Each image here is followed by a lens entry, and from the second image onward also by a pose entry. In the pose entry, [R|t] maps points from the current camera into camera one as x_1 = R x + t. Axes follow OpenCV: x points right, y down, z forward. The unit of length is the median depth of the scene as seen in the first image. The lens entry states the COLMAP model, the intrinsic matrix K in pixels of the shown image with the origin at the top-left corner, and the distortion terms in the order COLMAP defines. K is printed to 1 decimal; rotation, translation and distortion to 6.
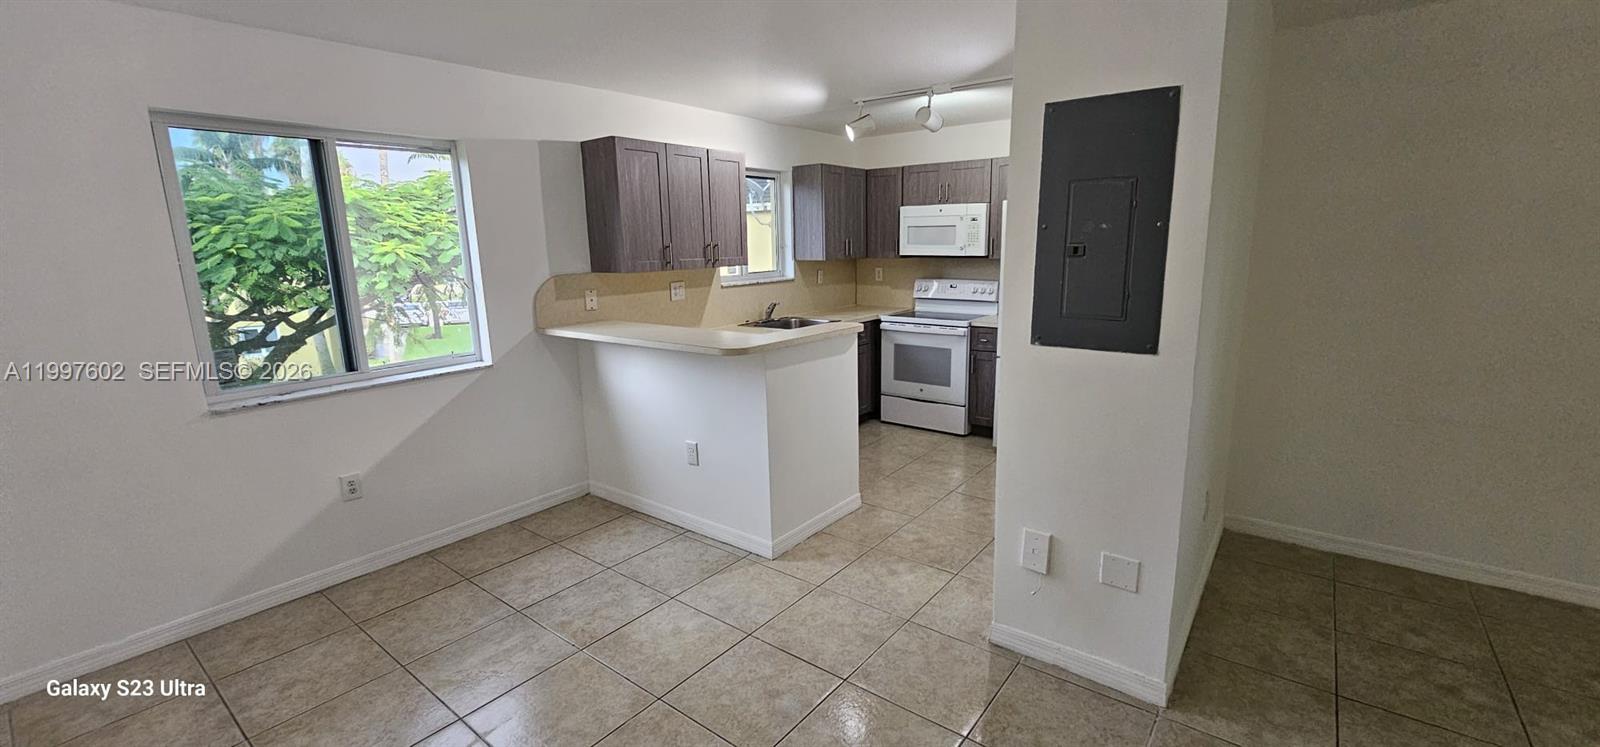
lens RADIAL K [[654.6, 0, 792.6], [0, 654.6, 358.0], [0, 0, 1]] dist [-0.004439, -0.000125]
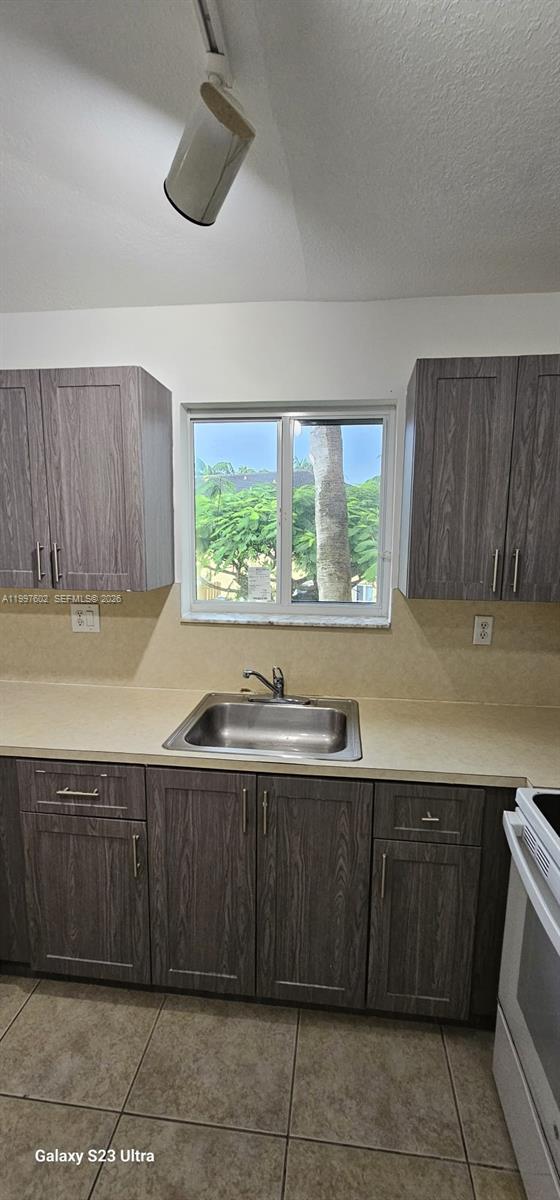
lens RADIAL K [[491.0, 0, 294.0], [0, 491.0, 608.1], [0, 0, 1]] dist [-0.004439, -0.000125]
pose [[0.524122, 0.151483, -0.838063, 0.451082], [-0.173462, 0.982414, 0.069092, -0.250061], [0.833791, 0.109160, 0.541181, 1.273273]]
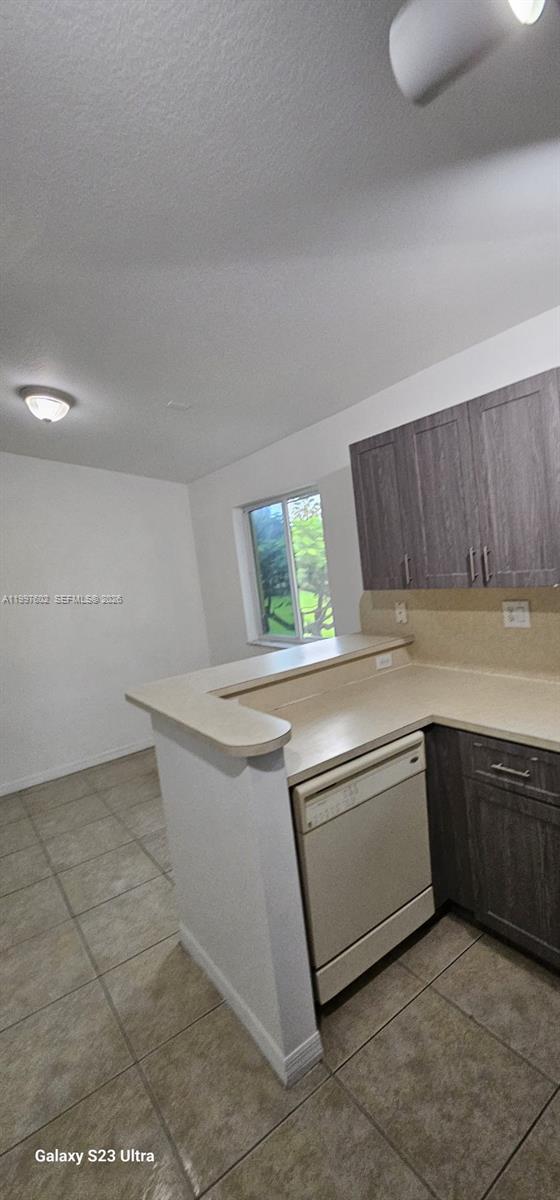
lens RADIAL K [[491.0, 0, 294.0], [0, 491.0, 608.1], [0, 0, 1]] dist [-0.004439, -0.000125]
pose [[-0.264108, 0.151052, -0.952591, 0.490800], [-0.041646, 0.984953, 0.167730, -0.253774], [0.963593, 0.083970, -0.253844, 1.271107]]
